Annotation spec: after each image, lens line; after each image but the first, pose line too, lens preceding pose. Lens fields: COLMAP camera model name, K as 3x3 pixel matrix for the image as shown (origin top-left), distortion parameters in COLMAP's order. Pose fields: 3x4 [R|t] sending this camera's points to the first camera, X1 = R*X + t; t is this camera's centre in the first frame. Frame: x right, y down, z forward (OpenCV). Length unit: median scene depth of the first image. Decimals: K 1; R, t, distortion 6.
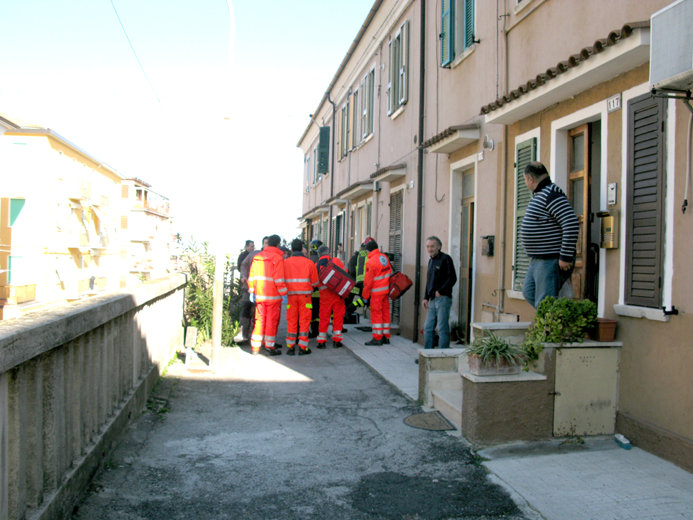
lens RADIAL K [[728.7, 0, 346.5], [0, 728.7, 260.0], [0, 0, 1]] dist [-0.138821, 0.013072]
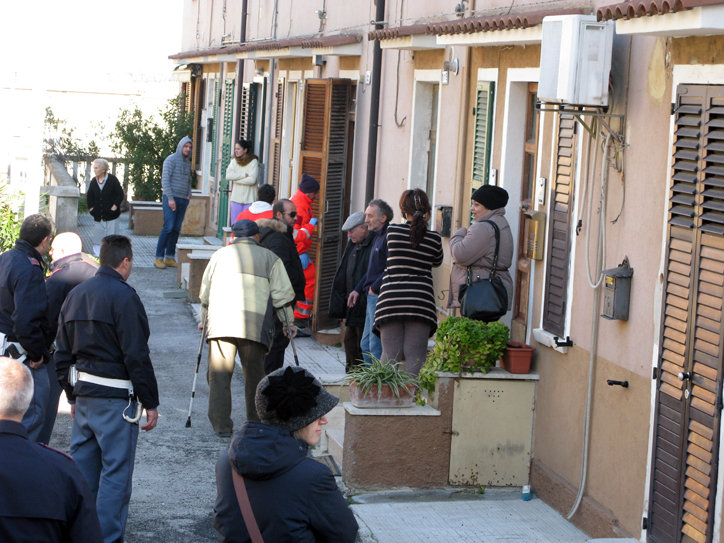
lens RADIAL K [[2139.3, 0, 362.0], [0, 2139.3, 271.5], [0, 0, 1]] dist [0.079642, -0.556696]
pose [[0.999290, 0.031337, 0.020929, 0.105330], [-0.032862, 0.996489, 0.077001, -0.155761], [-0.018443, -0.077634, 0.996811, -1.206992]]
